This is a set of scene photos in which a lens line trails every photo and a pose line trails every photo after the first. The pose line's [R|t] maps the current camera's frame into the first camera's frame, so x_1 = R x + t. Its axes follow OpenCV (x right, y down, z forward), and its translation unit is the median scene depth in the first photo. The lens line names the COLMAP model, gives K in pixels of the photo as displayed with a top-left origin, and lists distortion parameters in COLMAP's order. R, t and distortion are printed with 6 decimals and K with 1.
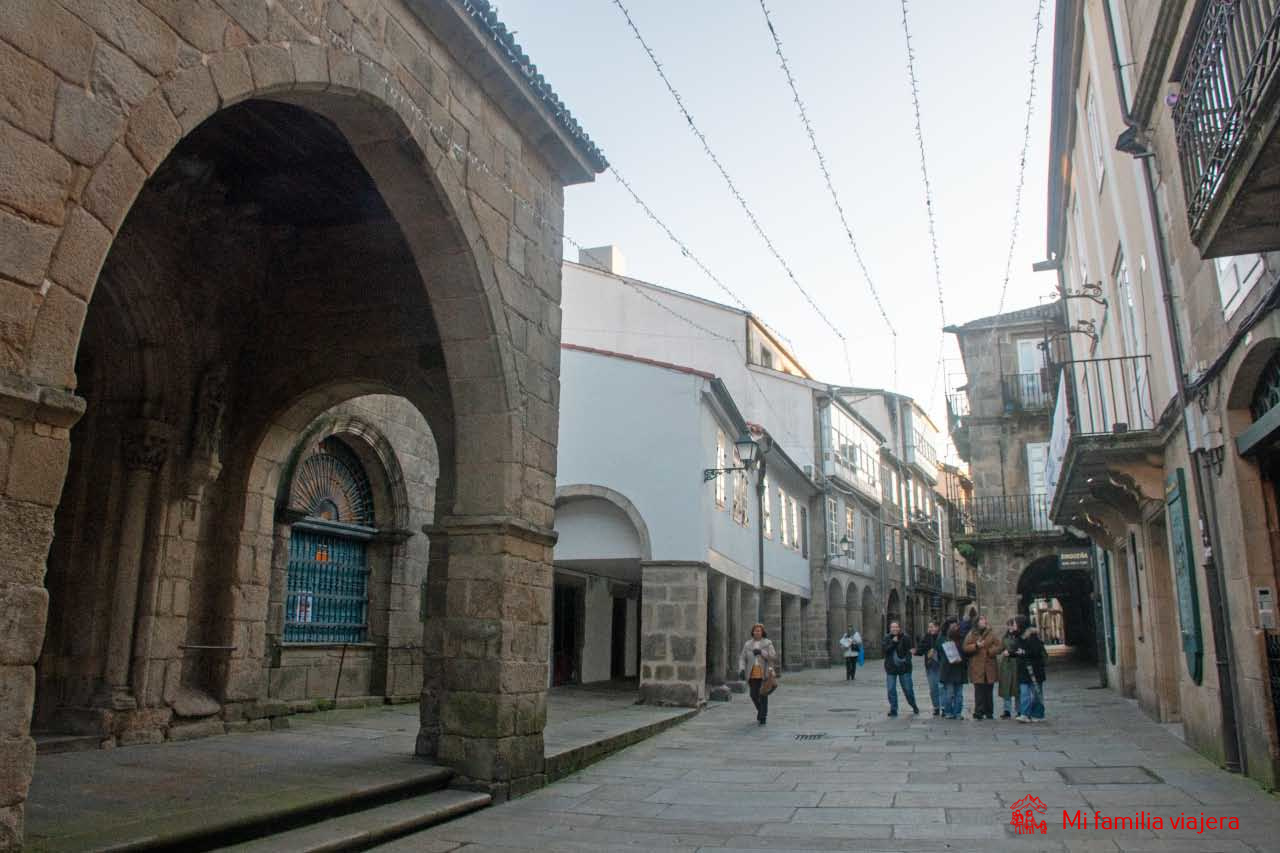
lens RADIAL K [[995.5, 0, 623.1], [0, 995.5, 431.5], [0, 0, 1]] dist [-0.170156, 0.115399]
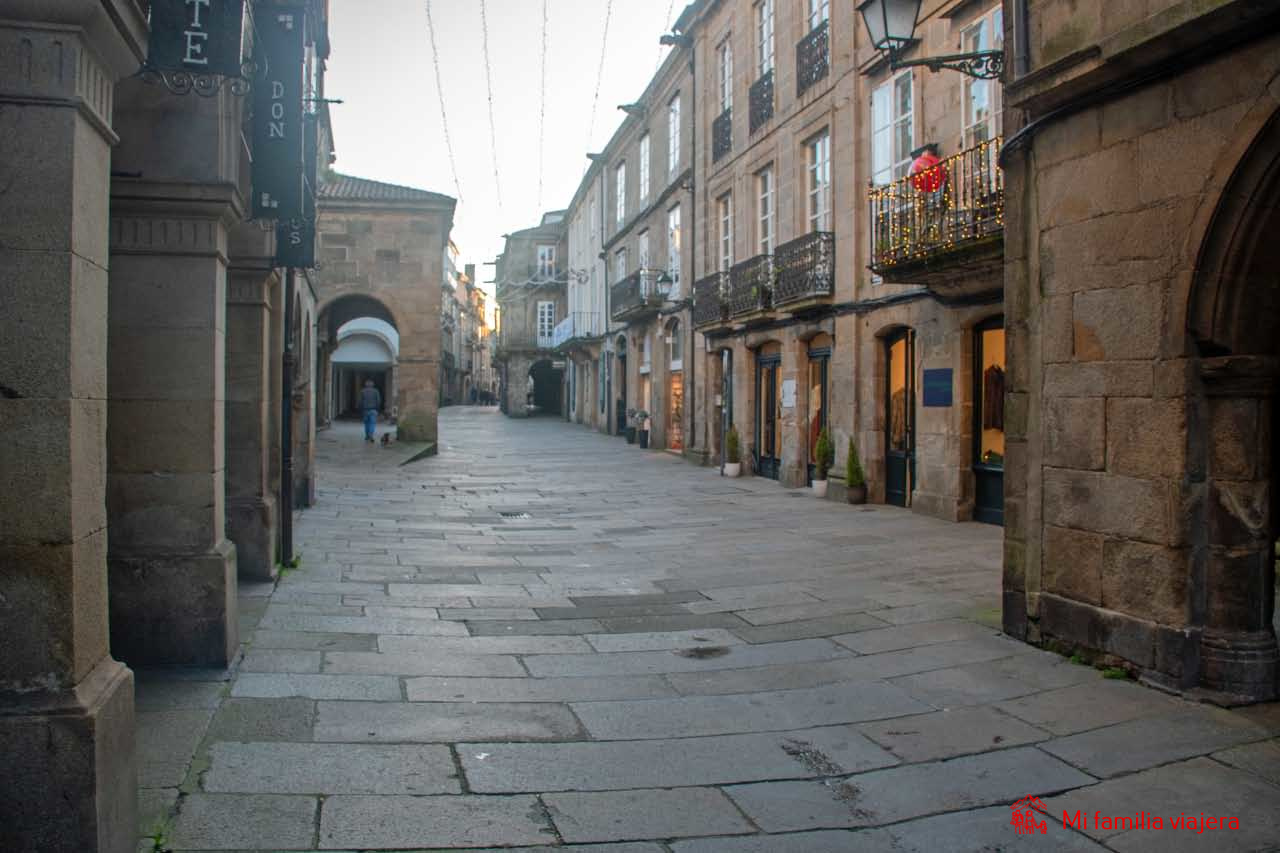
lens RADIAL K [[889.1, 0, 640.0], [0, 889.1, 426.5], [0, 0, 1]] dist [0.003740, -0.004191]
pose [[0.845935, -0.004973, 0.533262, -0.443026], [-0.122167, 0.971557, 0.202860, -0.159558], [-0.519104, -0.236753, 0.821267, -0.769356]]
